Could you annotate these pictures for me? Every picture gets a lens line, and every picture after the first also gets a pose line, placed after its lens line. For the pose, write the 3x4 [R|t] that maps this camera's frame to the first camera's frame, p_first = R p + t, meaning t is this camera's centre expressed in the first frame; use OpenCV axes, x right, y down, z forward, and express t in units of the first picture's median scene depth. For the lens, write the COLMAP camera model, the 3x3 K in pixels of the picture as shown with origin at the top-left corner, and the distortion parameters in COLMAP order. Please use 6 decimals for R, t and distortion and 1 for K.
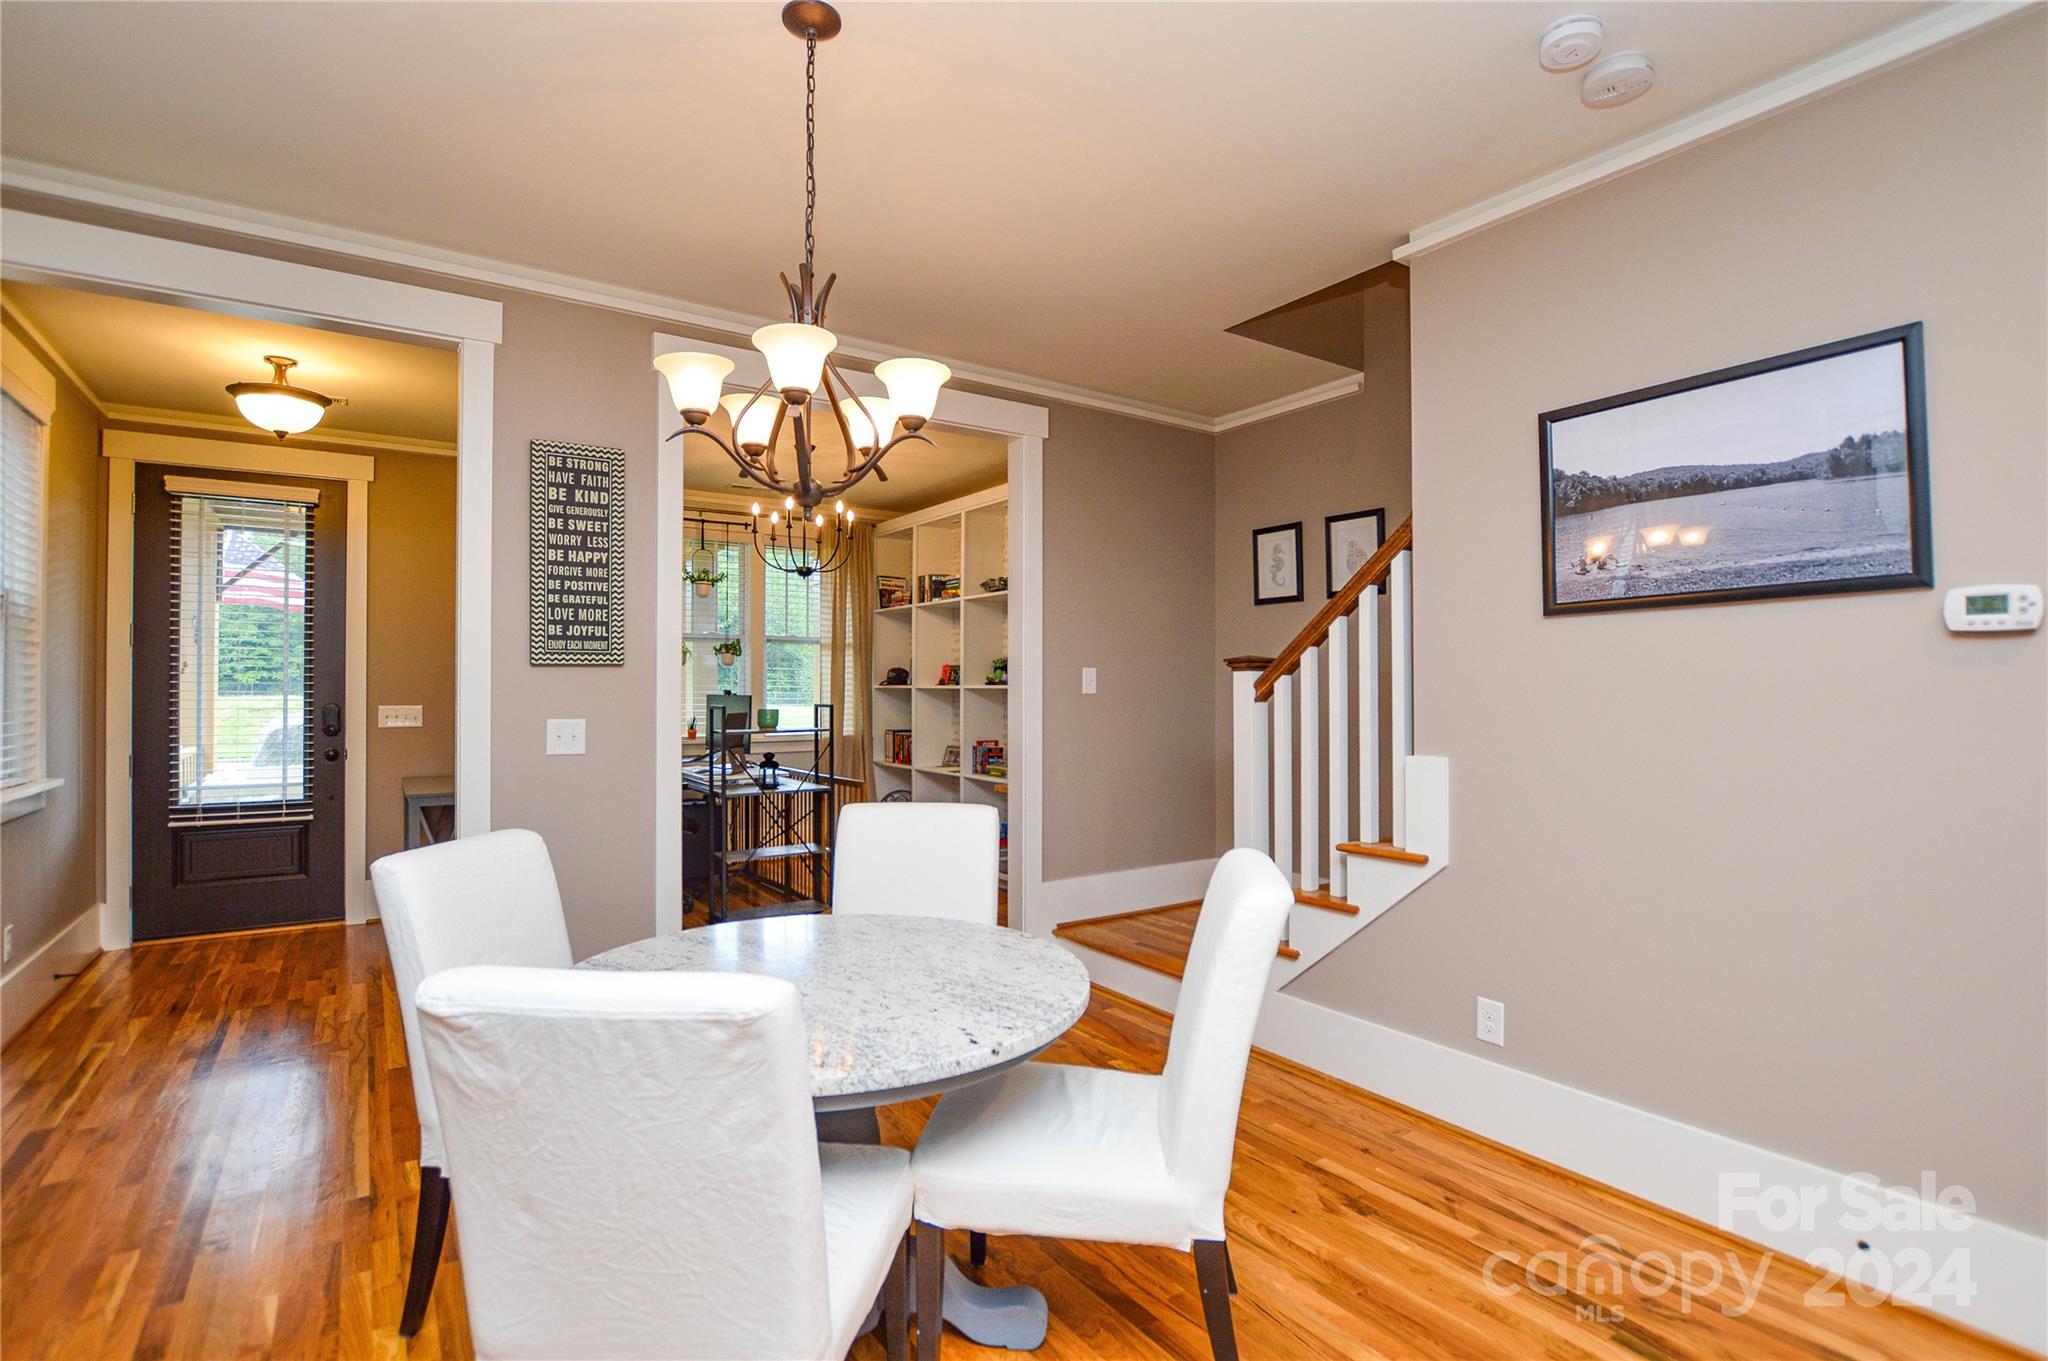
lens RADIAL K [[963.4, 0, 1024.0], [0, 963.4, 680.5], [0, 0, 1]] dist [-0.028710, 0.000032]
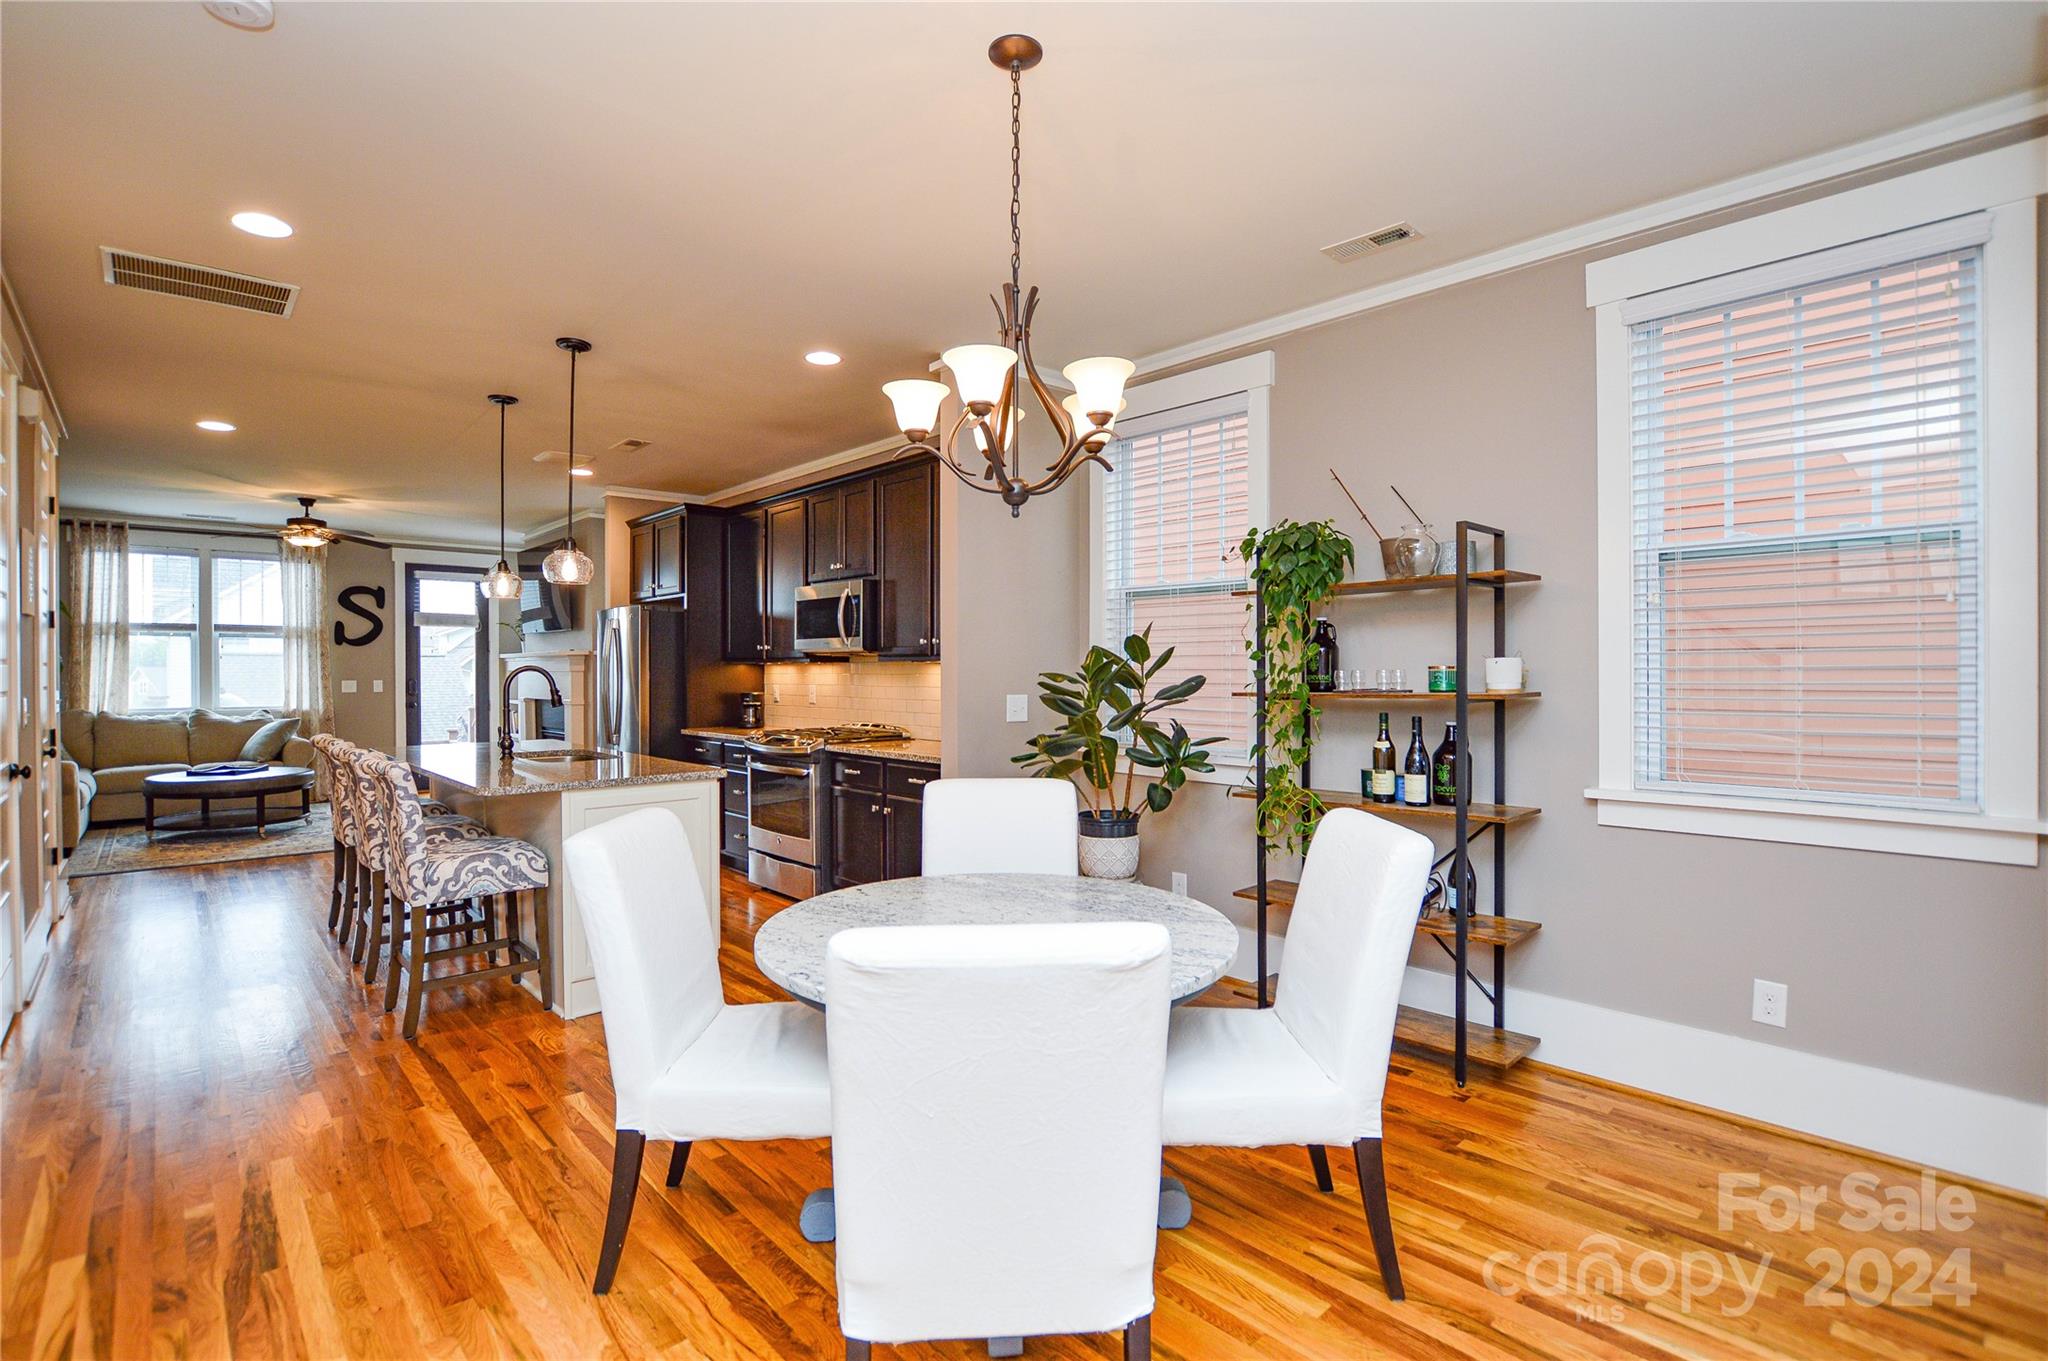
lens RADIAL K [[946.8, 0, 1013.8], [0, 946.8, 678.5], [0, 0, 1]] dist [-0.030054, -0.000866]
pose [[-0.991028, 0.001932, -0.133641, -0.036632], [0.001586, 0.999995, 0.002700, 0.006827], [0.133645, 0.002464, -0.991026, 0.986033]]
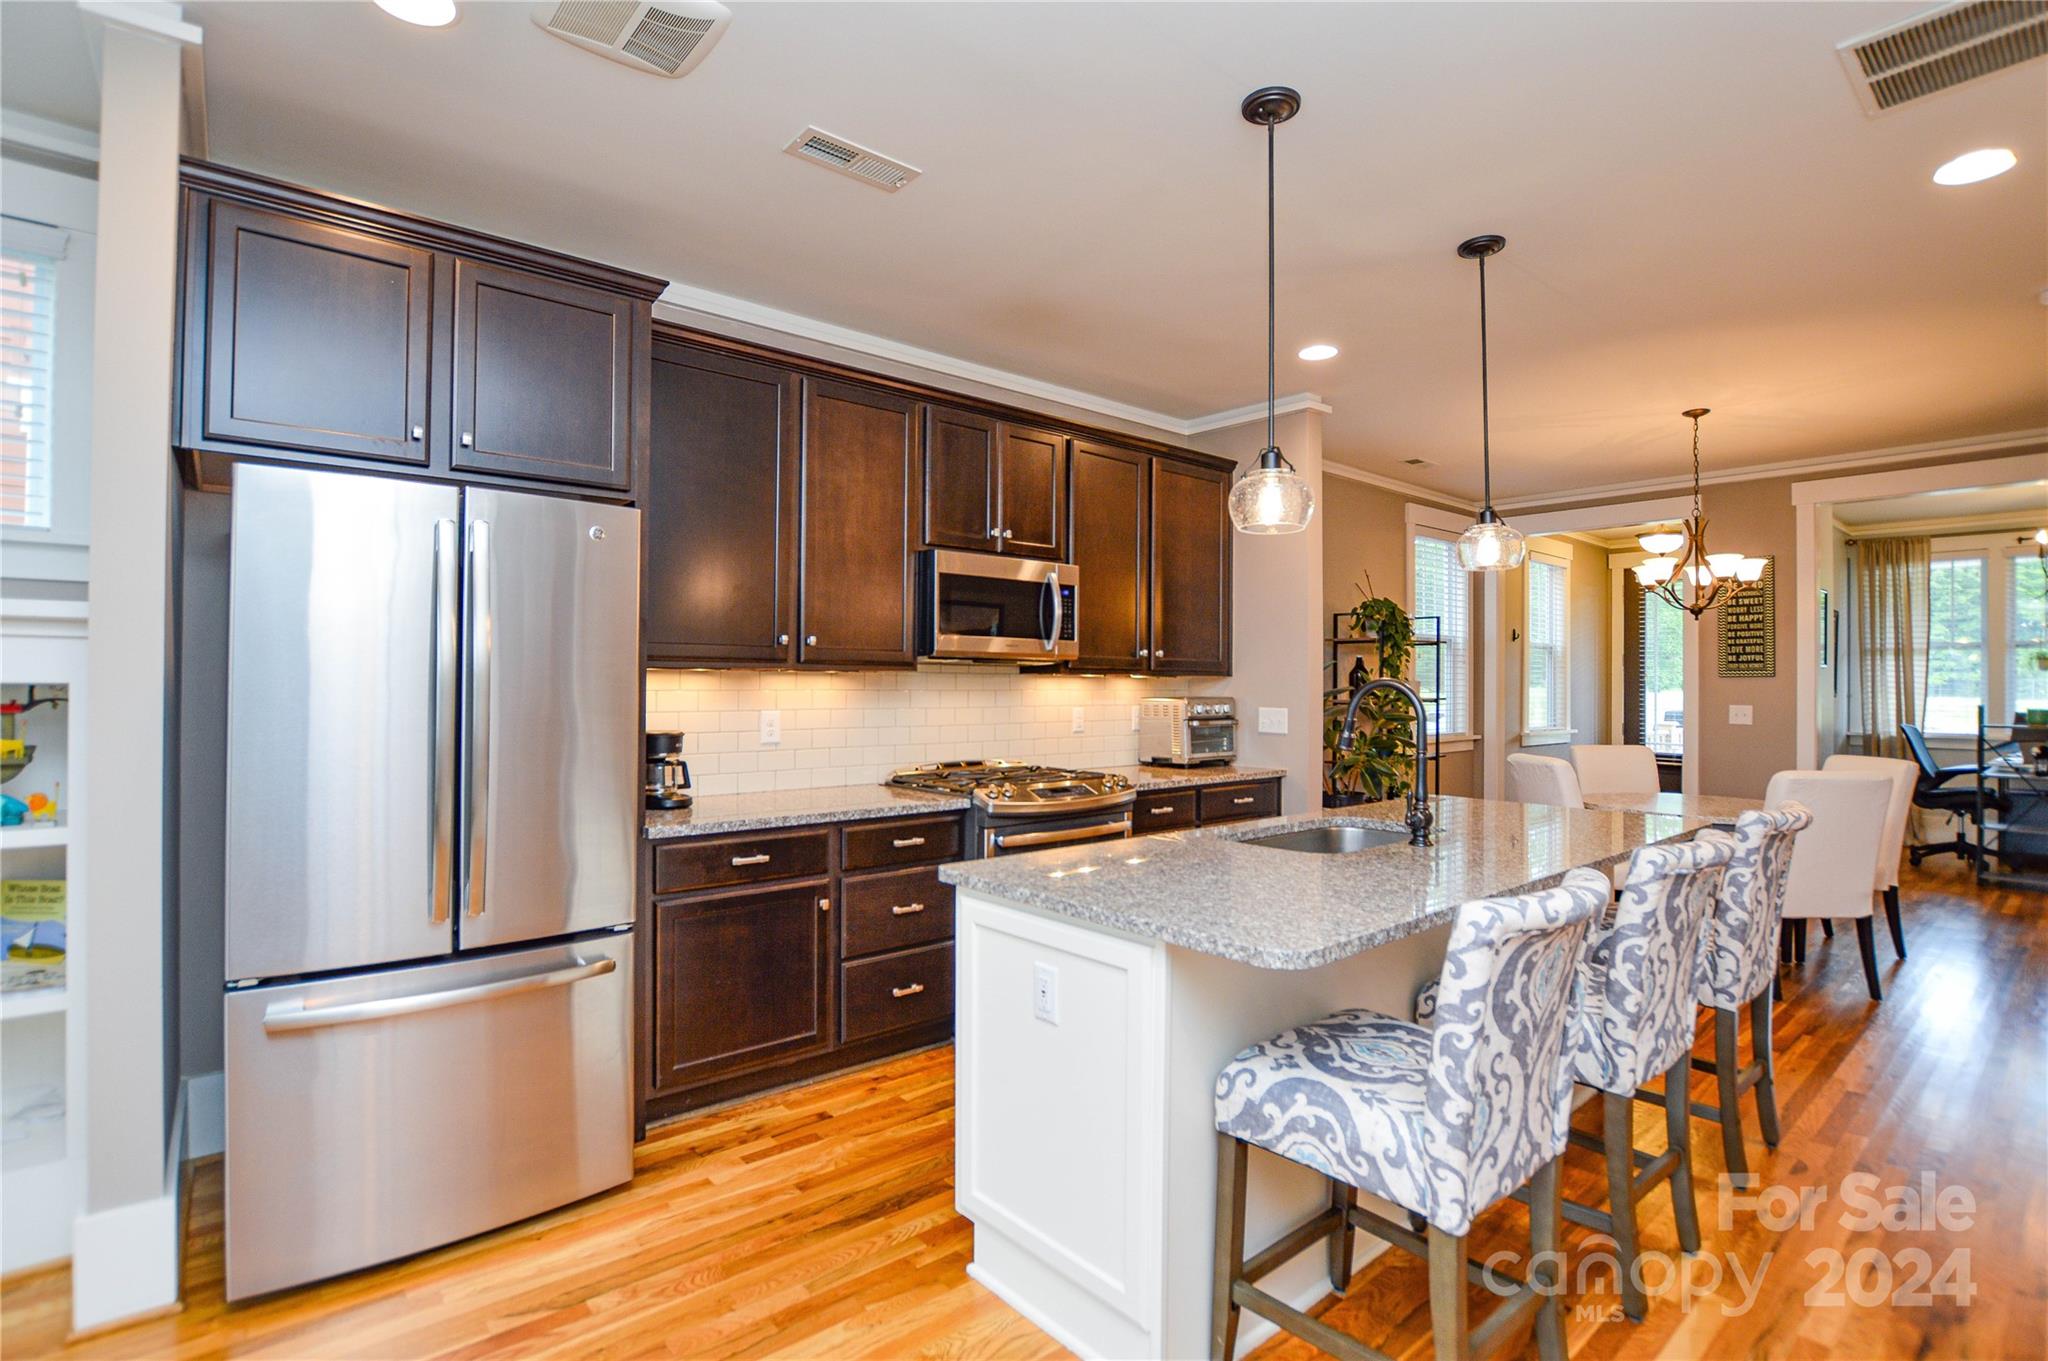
lens RADIAL K [[970.0, 0, 1024.0], [0, 970.0, 680.5], [0, 0, 1]] dist [-0.022876, -0.000096]
pose [[0.098697, -0.003749, -0.995110, 0.979697], [0.001694, 0.999992, -0.003600, -0.002935], [0.995116, -0.001330, 0.098703, -0.456931]]
